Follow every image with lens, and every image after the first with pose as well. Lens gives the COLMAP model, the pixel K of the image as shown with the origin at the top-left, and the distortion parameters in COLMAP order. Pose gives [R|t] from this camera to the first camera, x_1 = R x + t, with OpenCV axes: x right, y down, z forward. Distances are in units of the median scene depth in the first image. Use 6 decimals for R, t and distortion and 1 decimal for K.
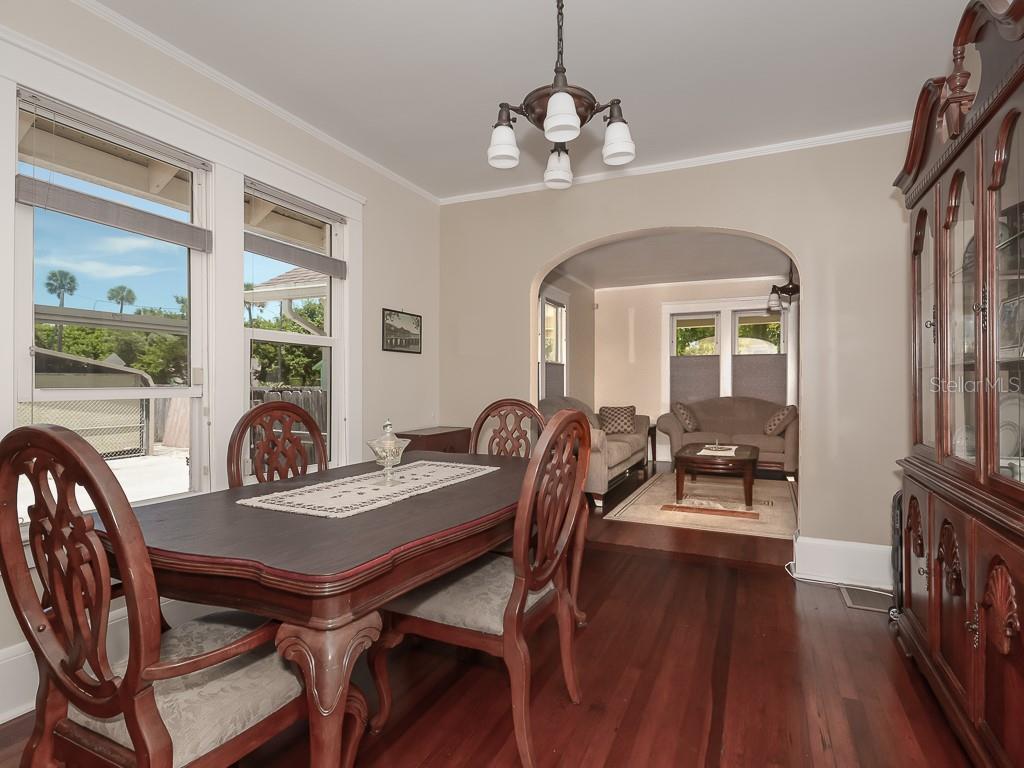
lens RADIAL K [[534.8, 0, 512.0], [0, 534.8, 384.0], [0, 0, 1]] dist [-0.000042, -0.000003]
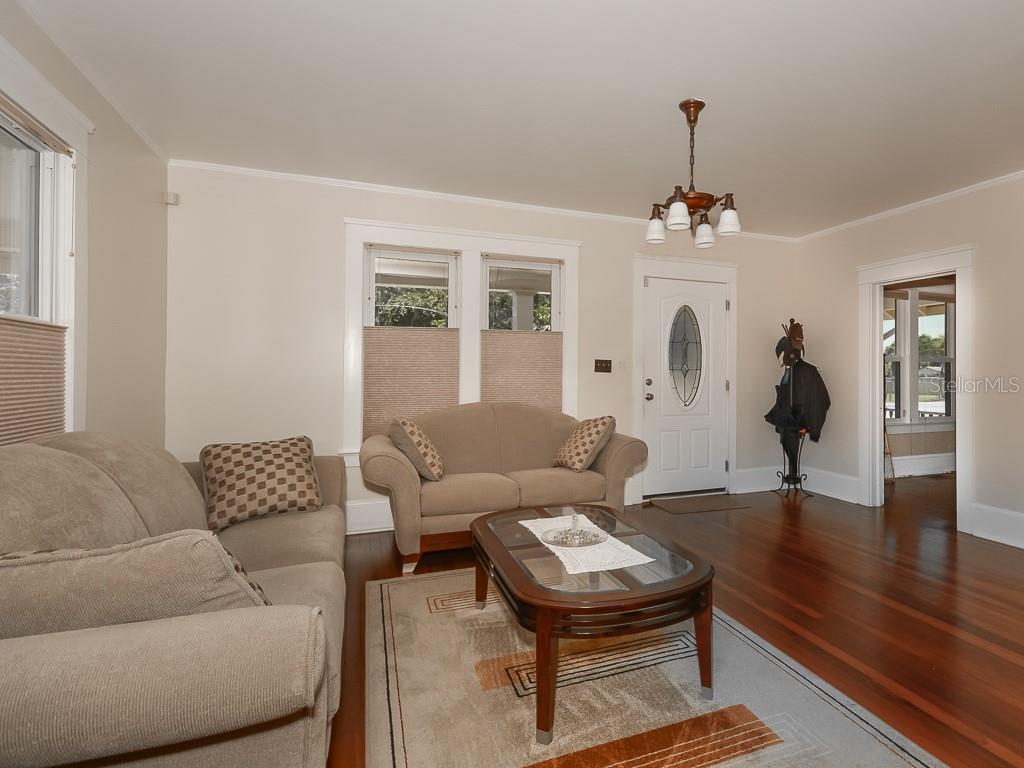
lens RADIAL K [[432.0, 0, 513.3], [0, 432.0, 364.3], [0, 0, 1]] dist [0.000079, -0.000026]
pose [[0.610976, 0.008904, 0.791599, 0.060360], [-0.003316, 0.999957, -0.008688, -0.012714], [-0.791642, 0.002683, 0.610979, 0.672920]]
